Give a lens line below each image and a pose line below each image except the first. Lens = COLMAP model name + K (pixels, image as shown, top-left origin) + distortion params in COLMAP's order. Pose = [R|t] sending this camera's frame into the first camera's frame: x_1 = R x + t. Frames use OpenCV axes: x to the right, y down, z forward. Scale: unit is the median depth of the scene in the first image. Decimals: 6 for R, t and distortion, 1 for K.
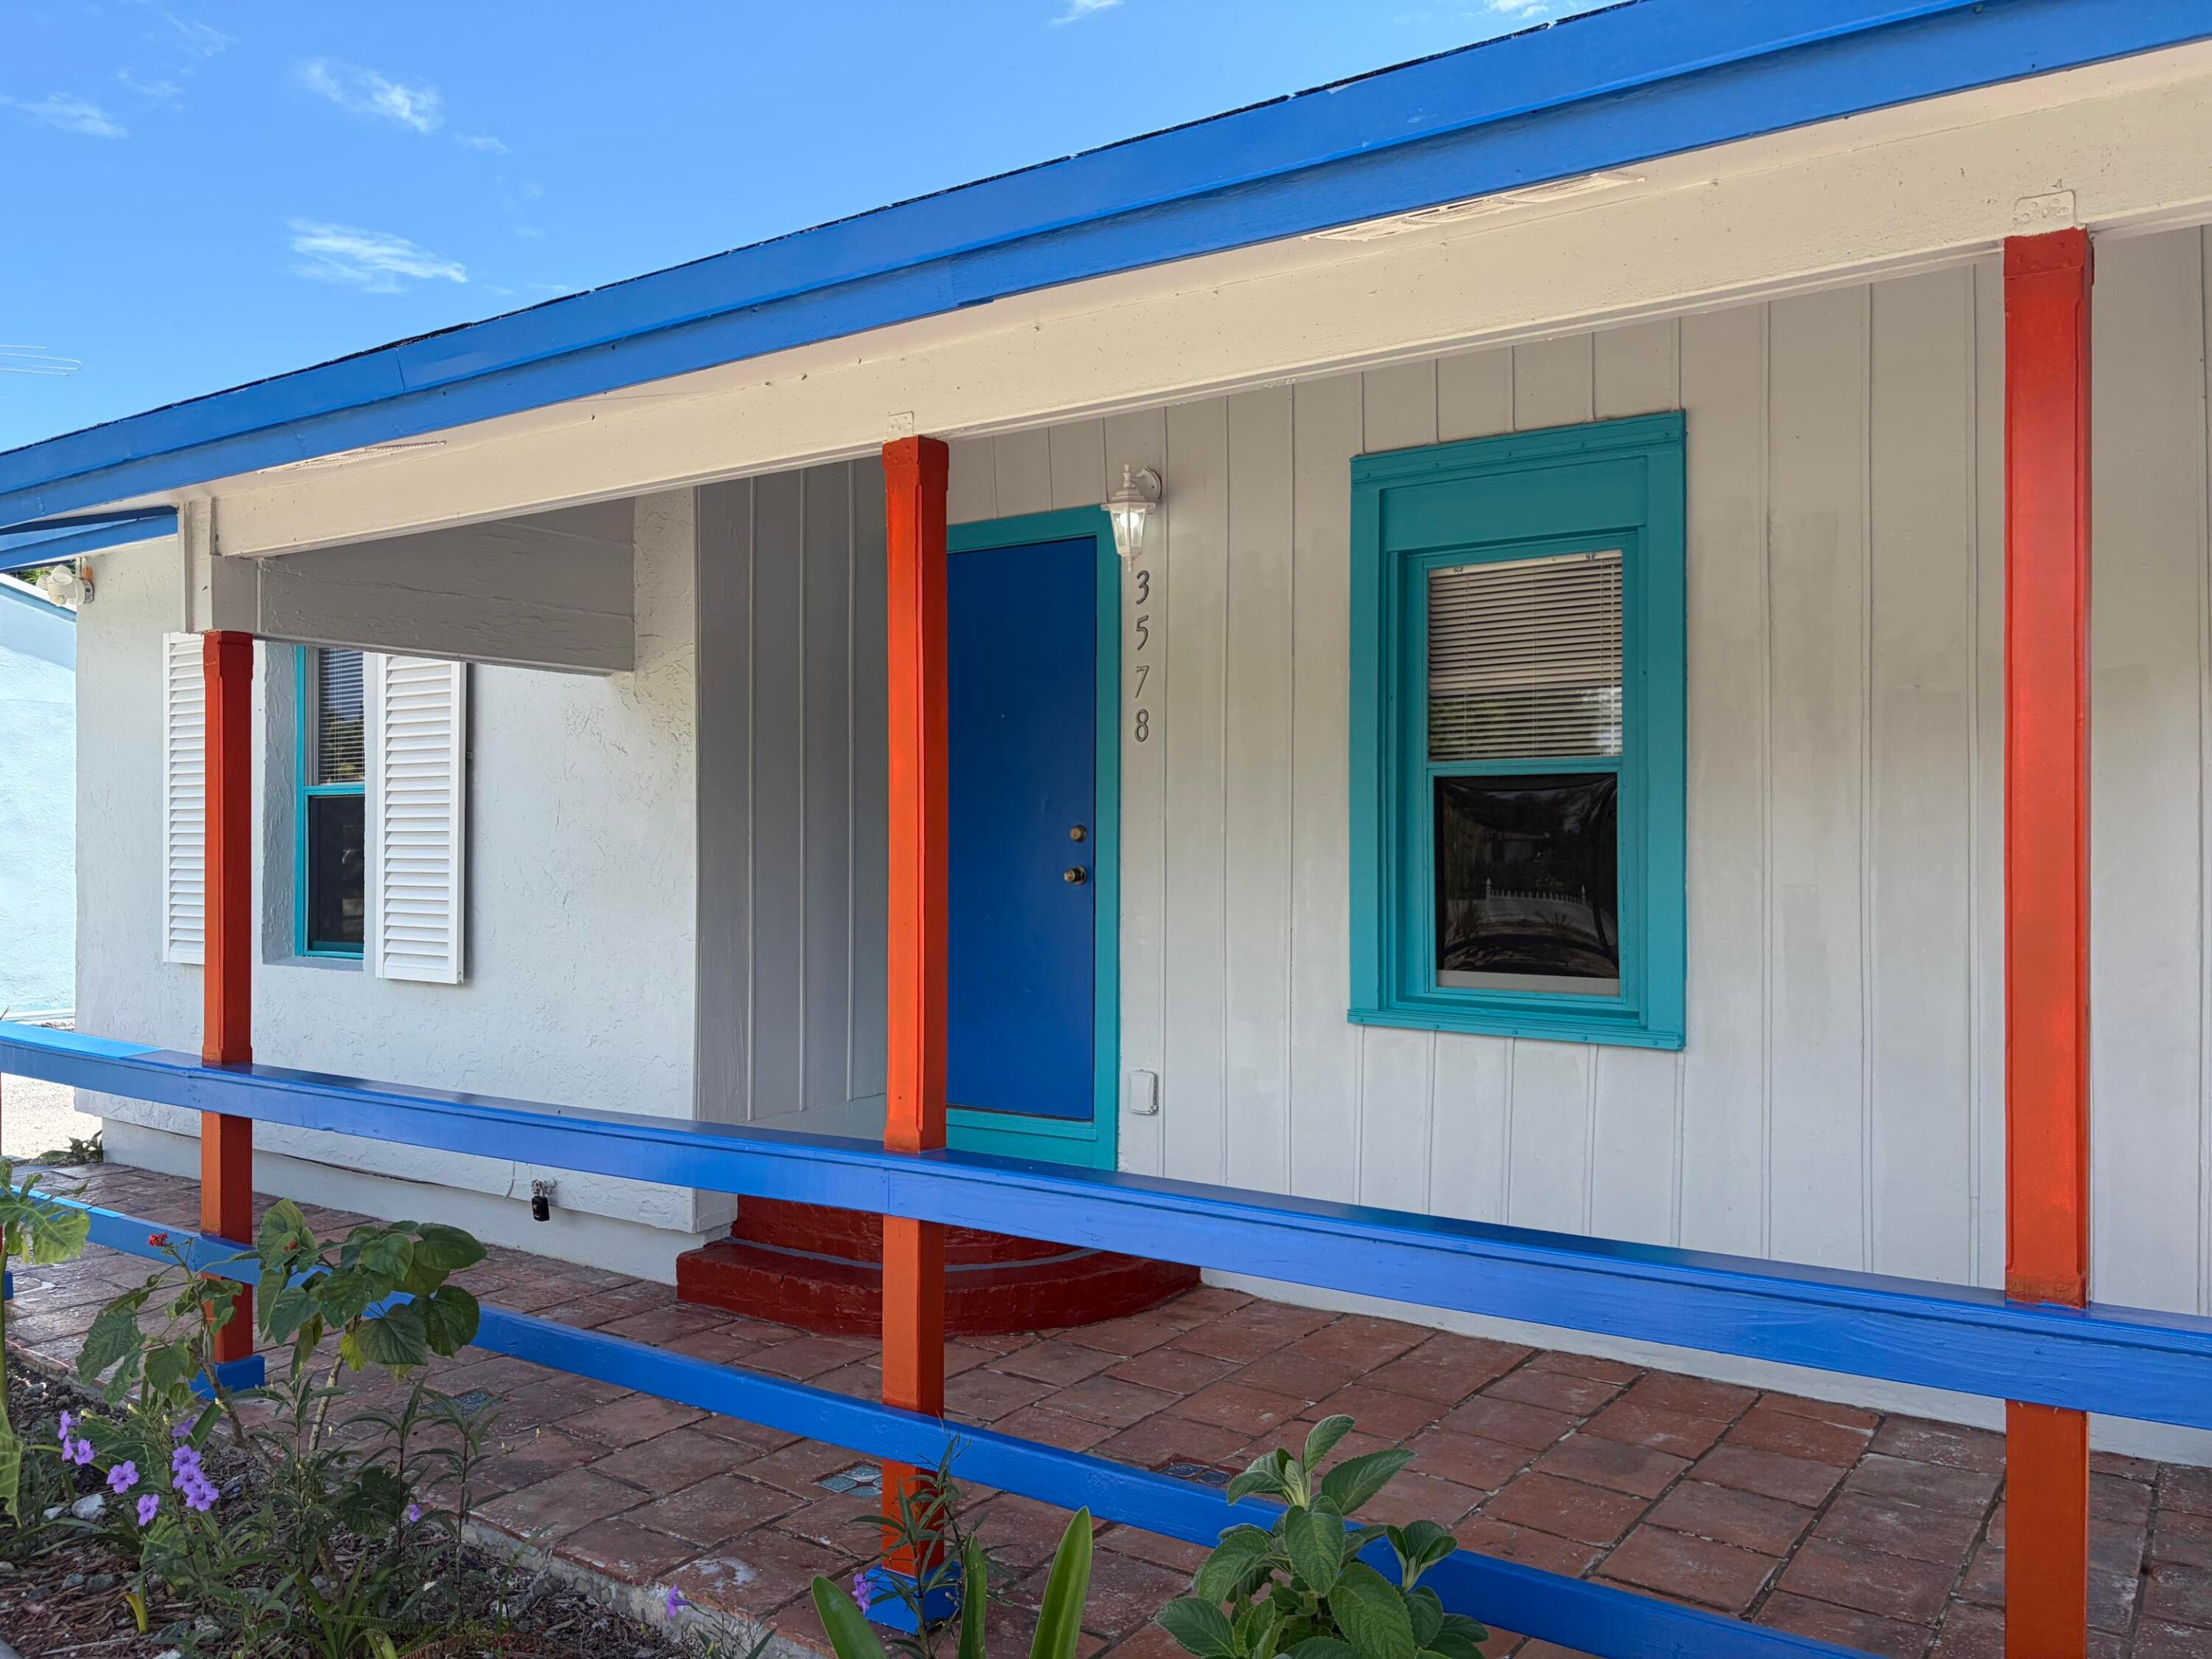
lens RADIAL K [[1679.6, 0, 1112.7], [0, 1679.6, 828.5], [0, 0, 1]] dist [0.038304, -0.037361]
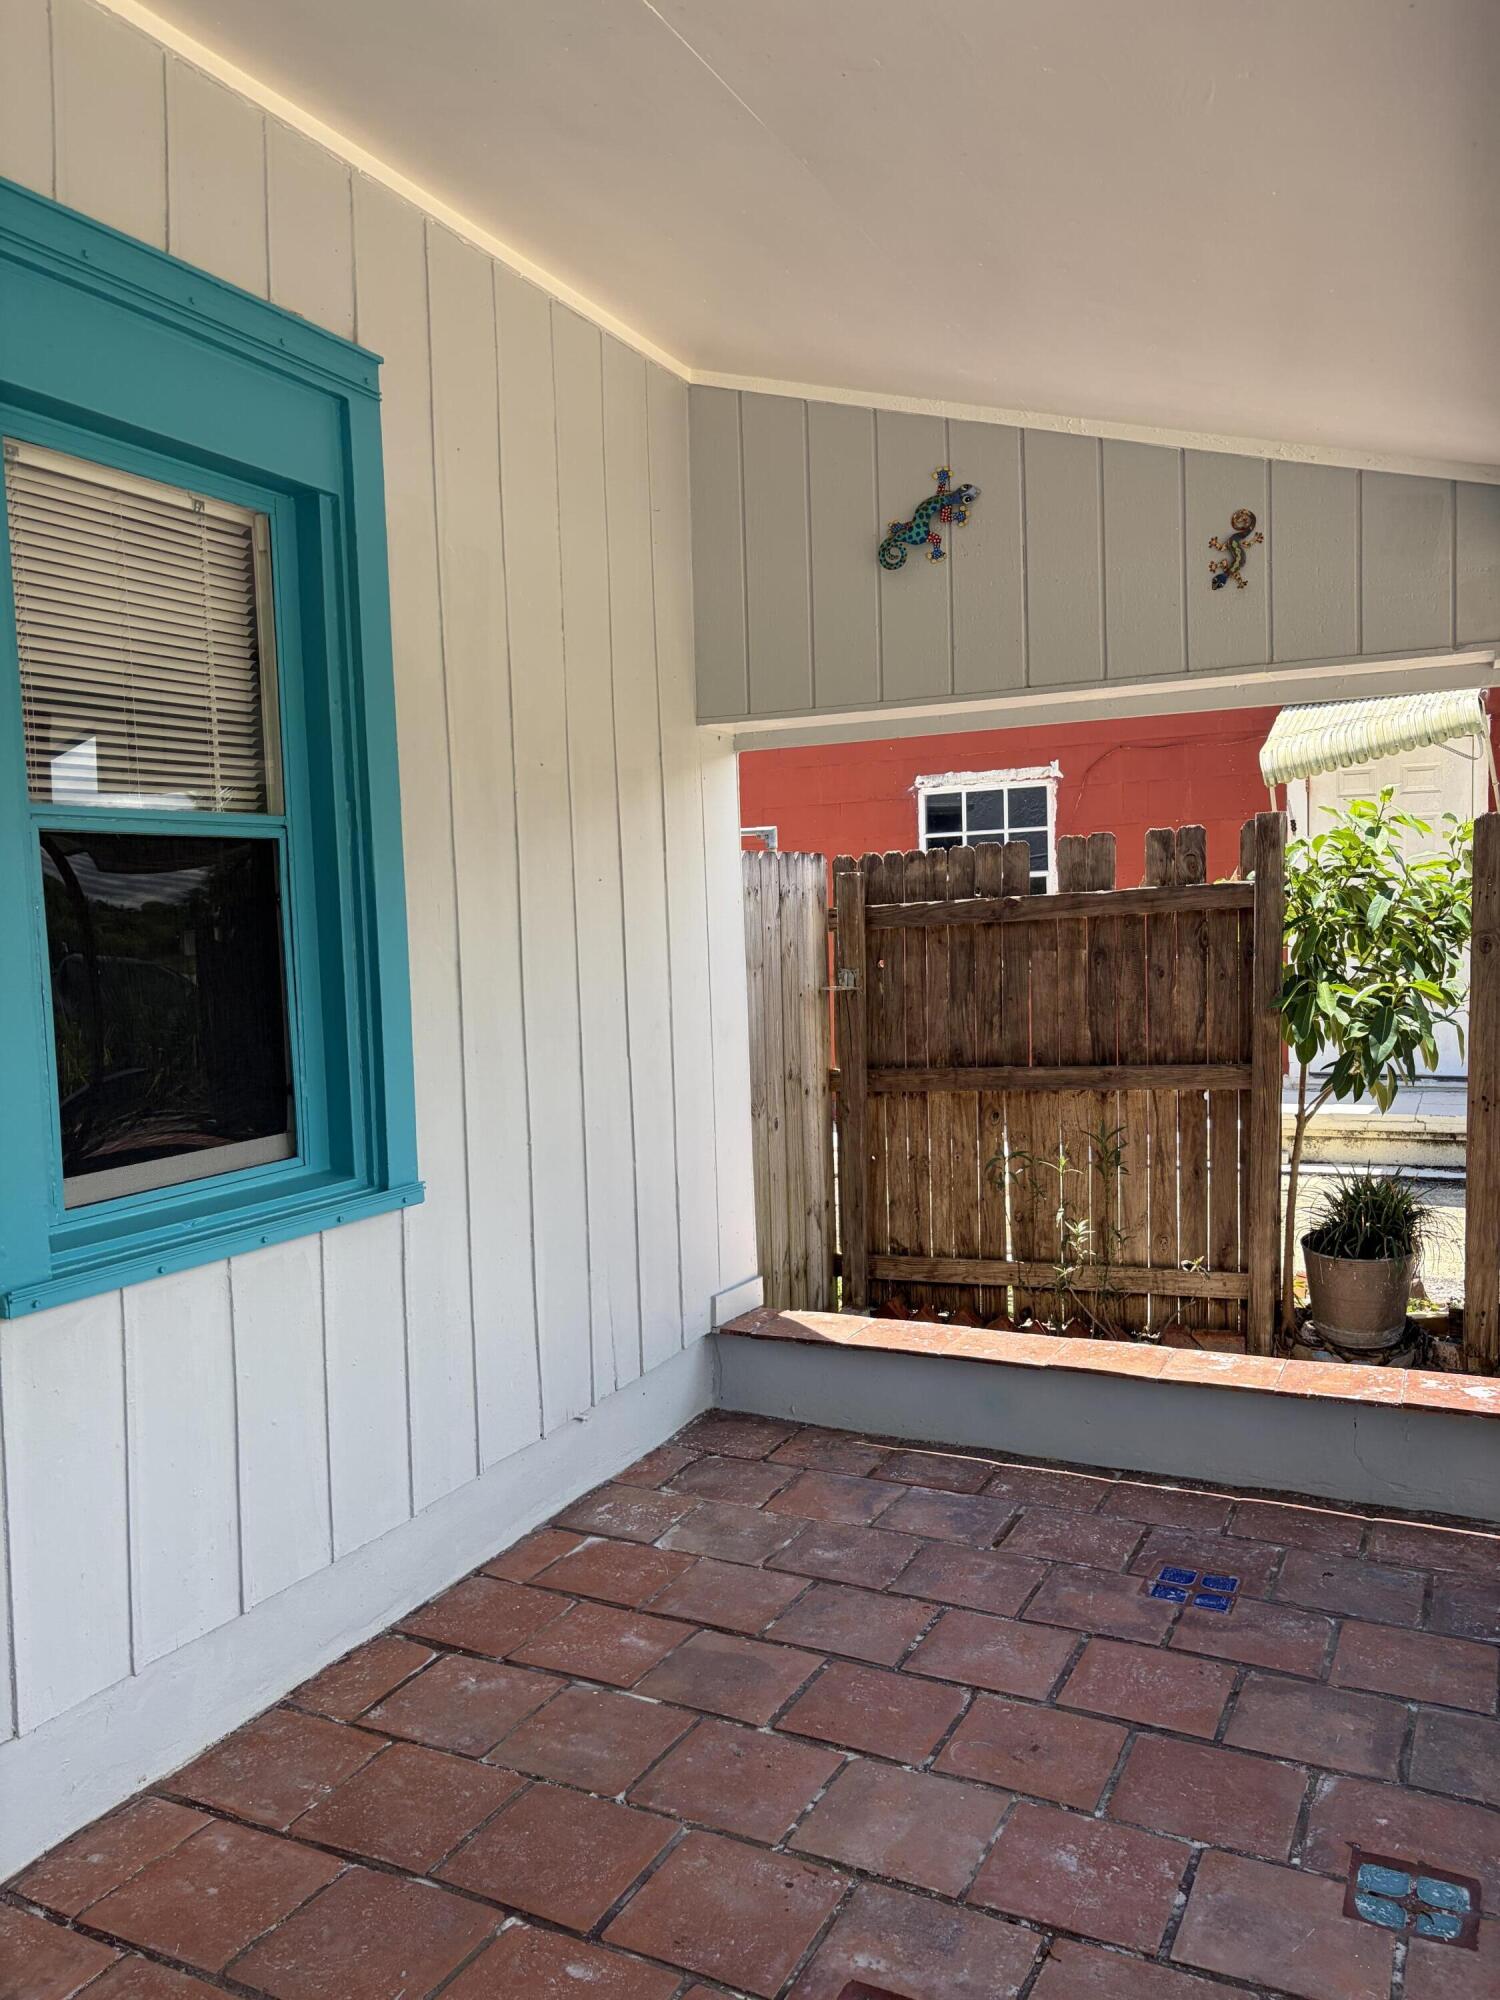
lens RADIAL K [[1518.6, 0, 753.3], [0, 1518.6, 1016.4], [0, 0, 1]] dist [0.038304, -0.037361]
pose [[-0.152552, -0.070228, 0.985797, -0.395360], [0.018141, 0.997105, 0.073841, -0.003869], [-0.988129, 0.029148, -0.150837, 1.008582]]
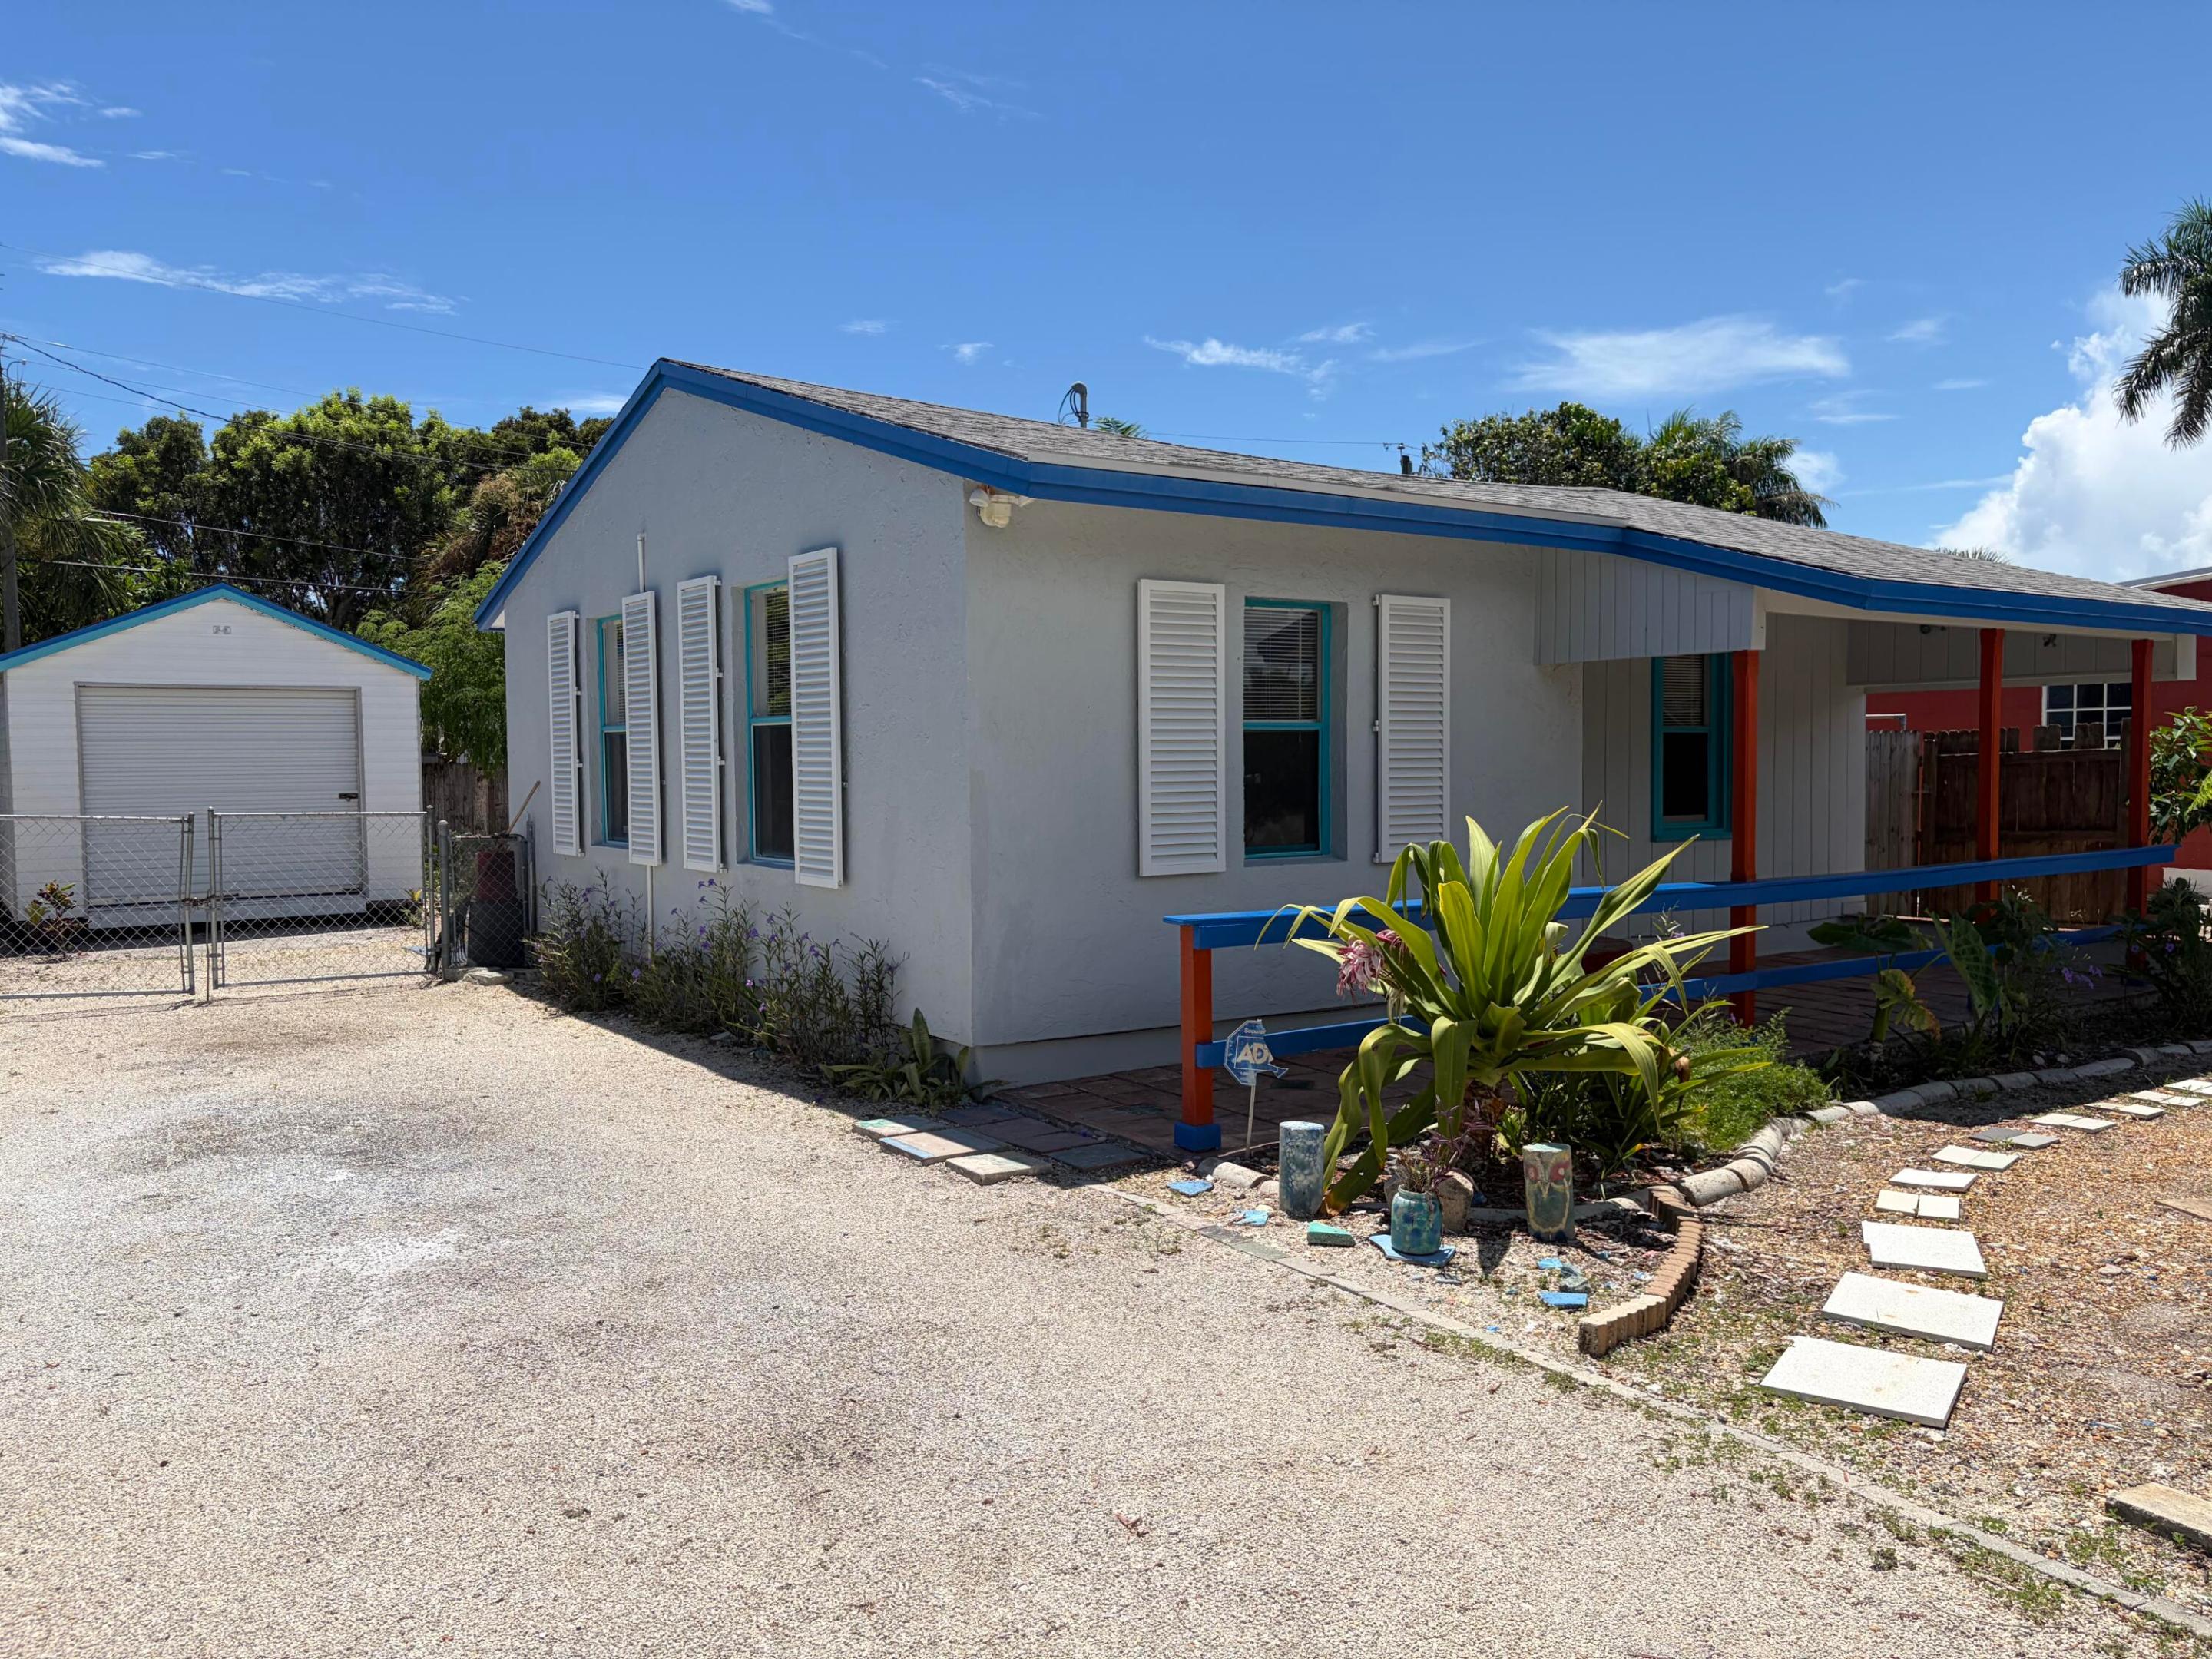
lens RADIAL K [[1679.6, 0, 1097.9], [0, 1679.6, 828.9], [0, 0, 1]] dist [0.038304, -0.037361]
pose [[0.341628, -0.041852, 0.938903, -2.632493], [-0.004055, 0.998933, 0.046003, -0.001566], [-0.939826, -0.019523, 0.341094, 1.107924]]
